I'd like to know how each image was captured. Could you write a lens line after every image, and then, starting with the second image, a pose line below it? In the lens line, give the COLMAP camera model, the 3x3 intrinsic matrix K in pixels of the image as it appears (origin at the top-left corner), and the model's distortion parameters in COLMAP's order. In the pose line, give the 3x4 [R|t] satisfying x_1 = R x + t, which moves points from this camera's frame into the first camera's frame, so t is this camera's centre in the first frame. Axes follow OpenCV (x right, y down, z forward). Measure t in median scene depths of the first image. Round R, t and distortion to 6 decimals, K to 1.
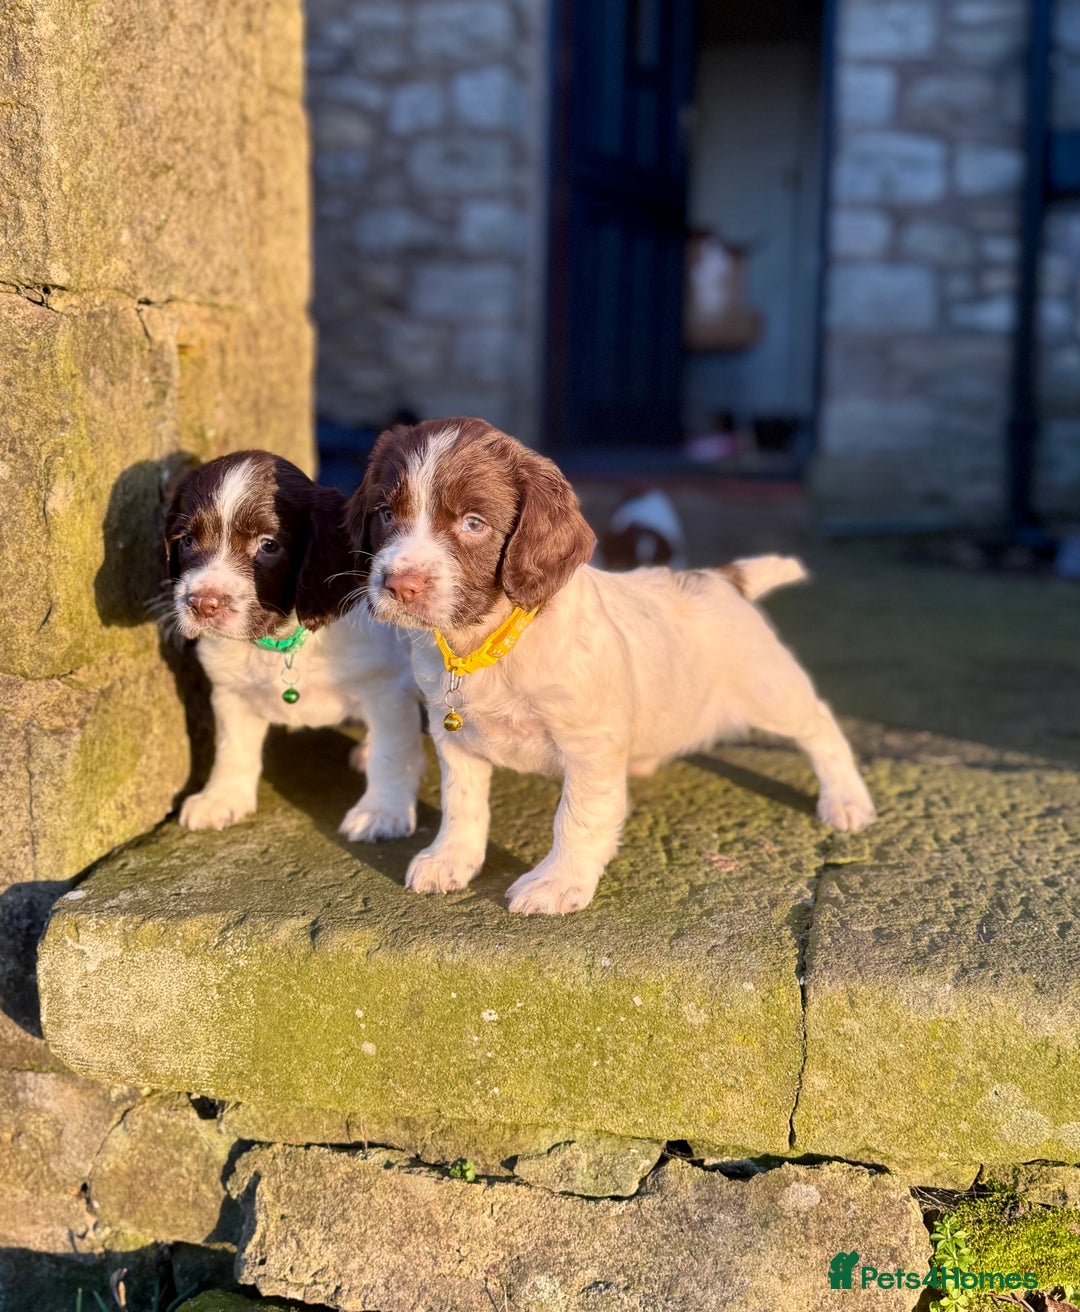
lens RADIAL K [[1427.7, 0, 610.9], [0, 1427.7, 590.1], [0, 0, 1]] dist [0.192975, -0.478992]
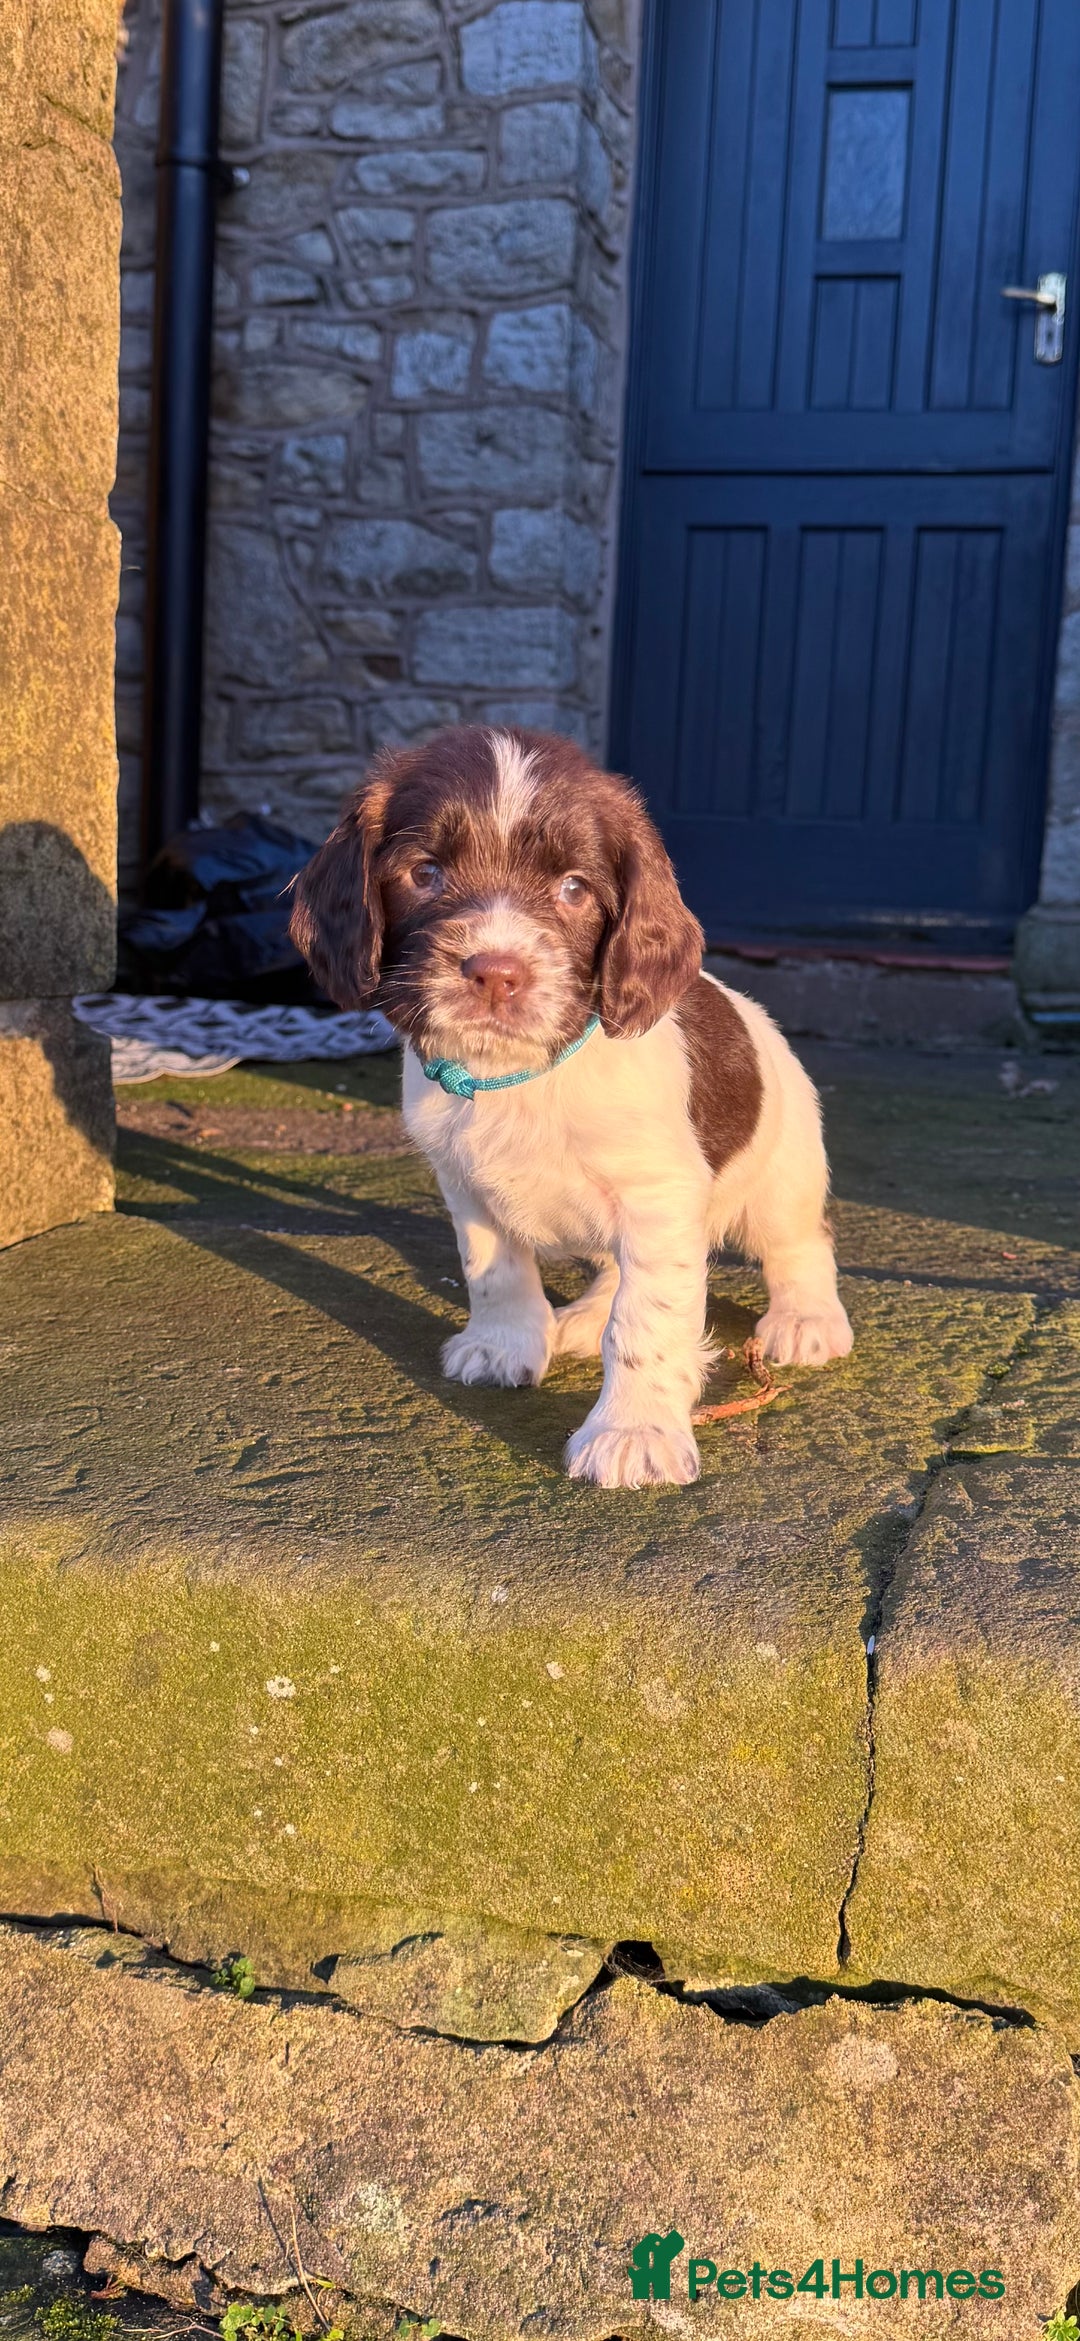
lens RADIAL K [[2090.0, 0, 608.4], [0, 2090.0, 1145.2], [0, 0, 1]] dist [0.169363, -0.404290]
pose [[0.997657, 0.030547, -0.061219, 0.073714], [-0.030698, 0.999528, -0.001521, 0.089016], [0.061144, 0.003397, 0.998123, 0.224521]]
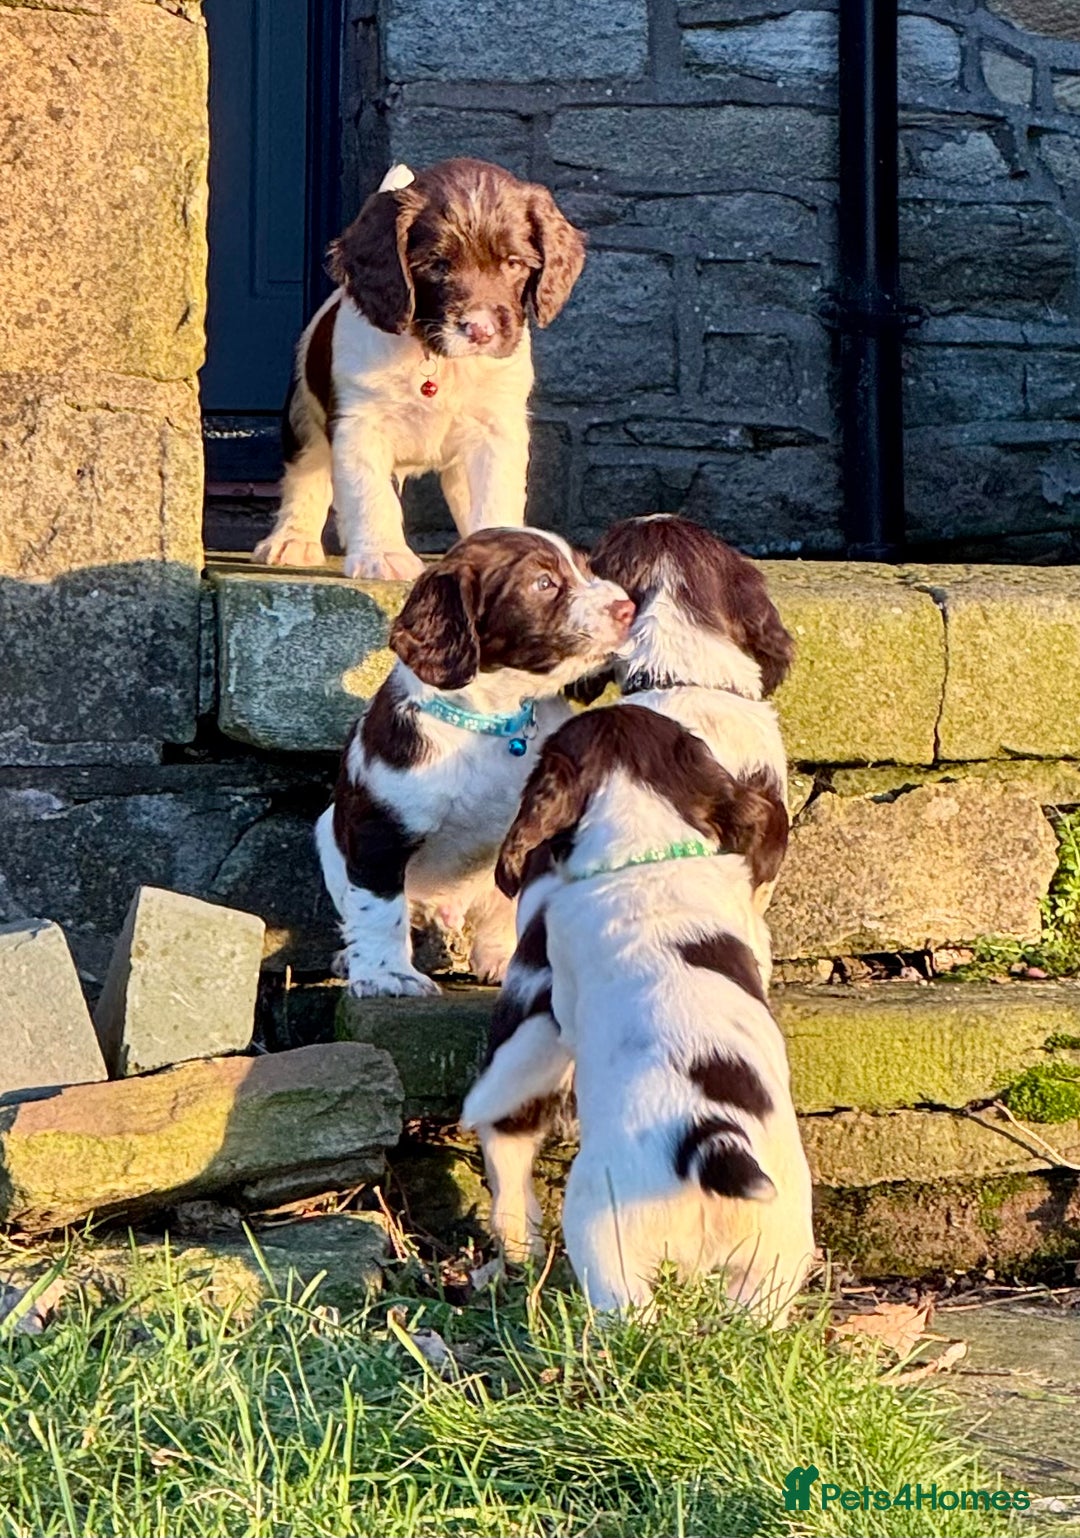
lens RADIAL K [[7108.5, 0, 540.1], [0, 7108.5, 734.1], [0, 0, 1]] dist [-0.489260, 1.745530]
pose [[0.963450, -0.017678, 0.267305, -1.543531], [0.042615, 0.995228, -0.087779, 0.786178], [-0.264478, 0.095962, 0.959606, -3.949819]]
